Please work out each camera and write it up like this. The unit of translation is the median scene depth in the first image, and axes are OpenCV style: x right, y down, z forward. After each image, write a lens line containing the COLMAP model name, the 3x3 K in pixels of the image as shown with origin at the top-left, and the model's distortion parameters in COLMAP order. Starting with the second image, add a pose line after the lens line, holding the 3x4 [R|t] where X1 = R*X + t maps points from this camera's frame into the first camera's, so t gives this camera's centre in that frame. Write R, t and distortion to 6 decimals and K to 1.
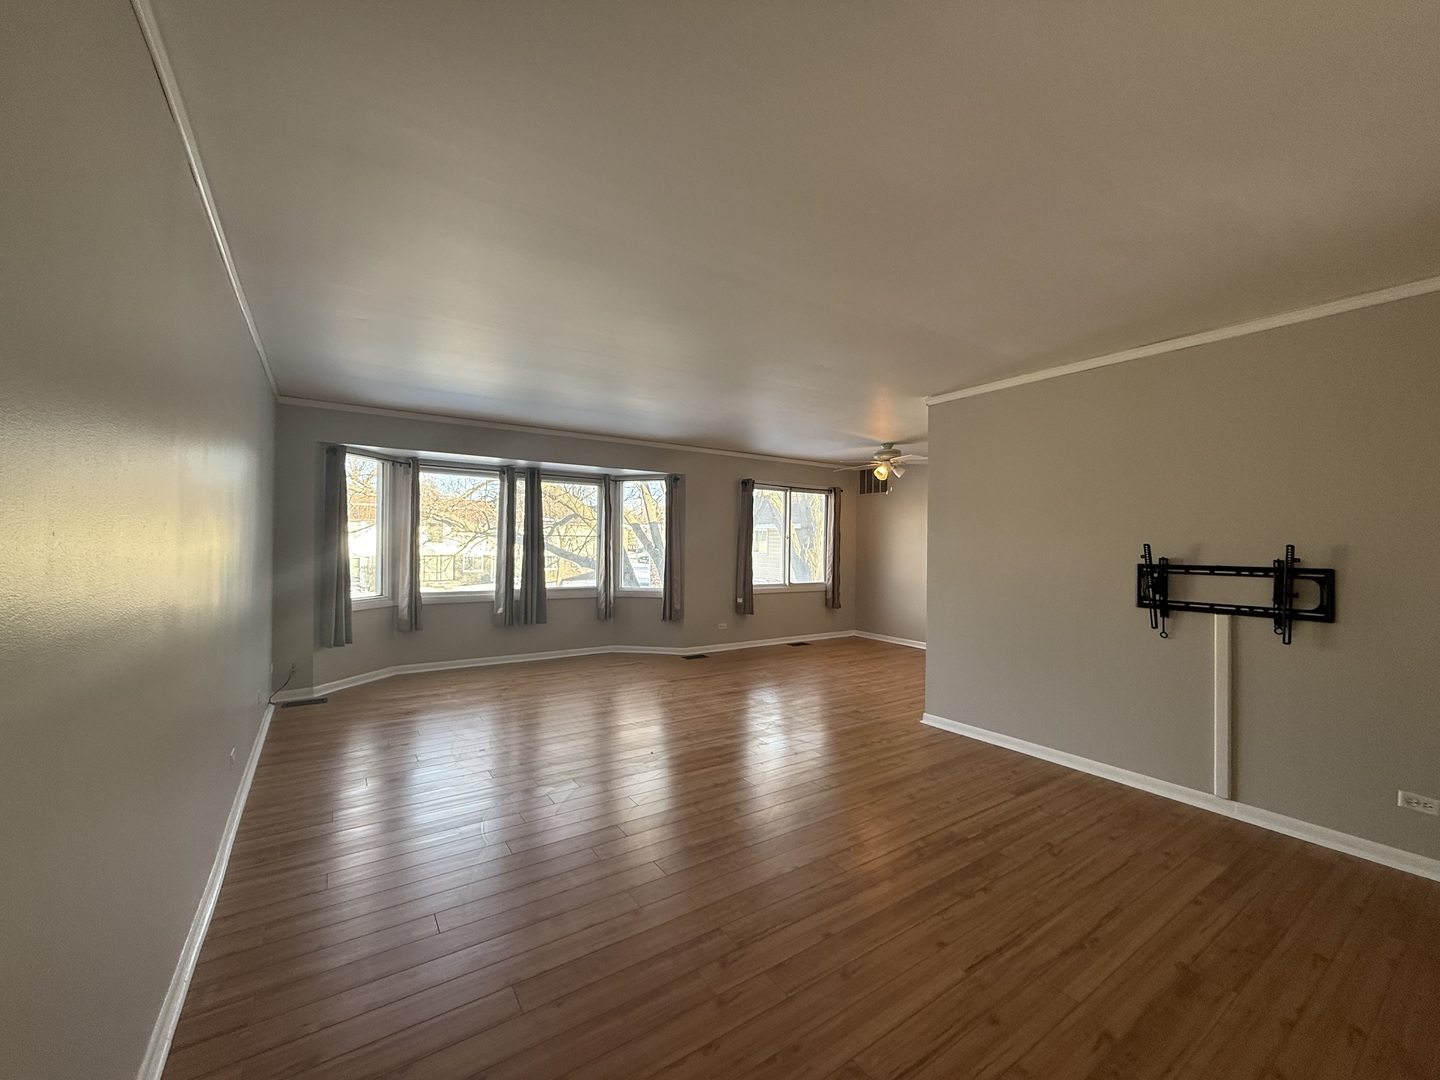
lens RADIAL K [[566.1, 0, 716.7], [0, 566.1, 540.2], [0, 0, 1]] dist [-0.008557, 0.000769]
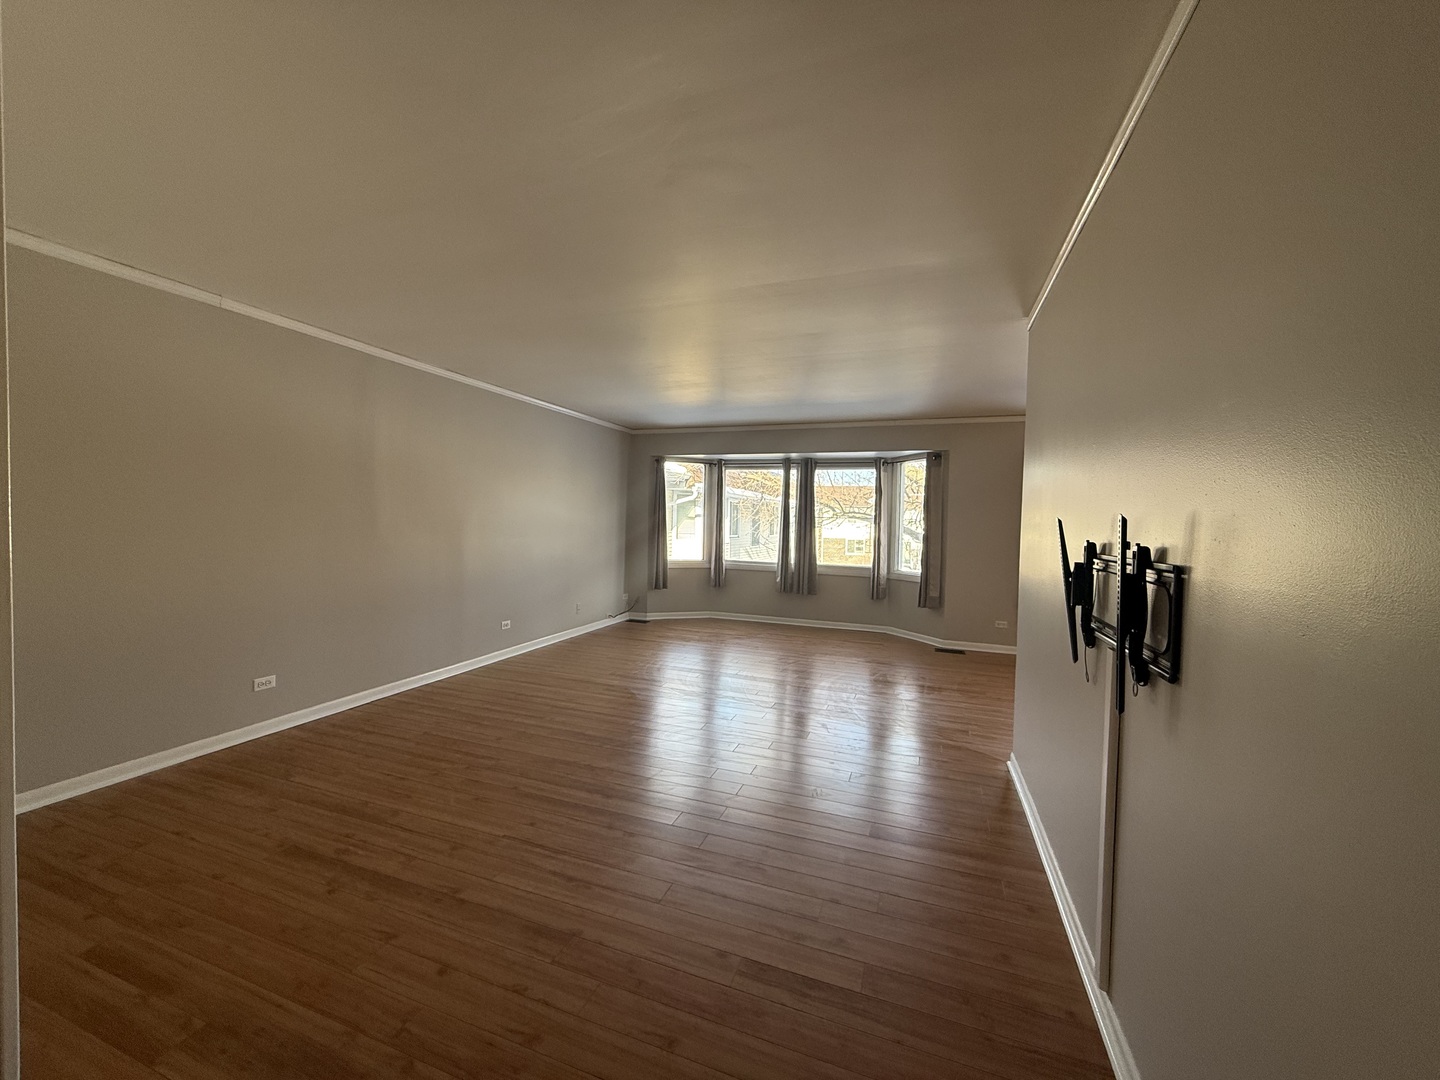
lens RADIAL K [[566.1, 0, 718.8], [0, 566.1, 545.7], [0, 0, 1]] dist [-0.008557, 0.000769]
pose [[0.594634, 0.036742, -0.803156, 0.646770], [-0.011724, 0.999245, 0.037032, 0.011110], [0.803911, -0.012604, 0.594616, 0.226264]]
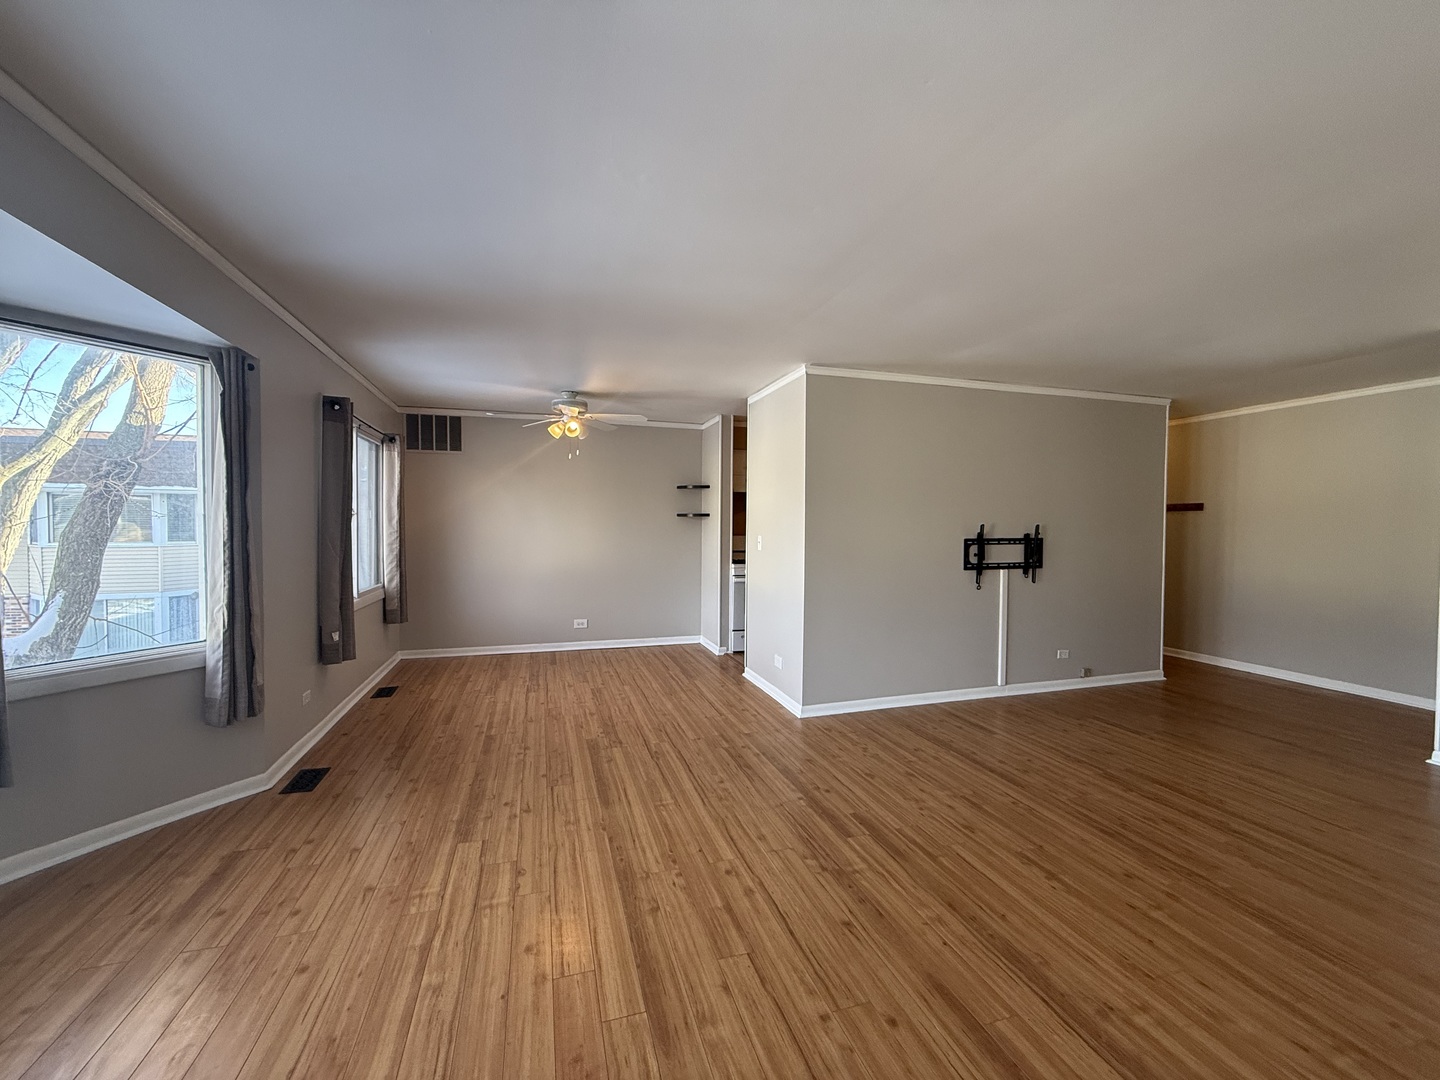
lens RADIAL K [[566.1, 0, 717.0], [0, 566.1, 535.3], [0, 0, 1]] dist [-0.008557, 0.000769]
pose [[0.305893, -0.026088, 0.951708, -0.490652], [-0.003985, 0.999581, 0.028681, -0.002430], [-0.952057, -0.012566, 0.305661, 0.753279]]
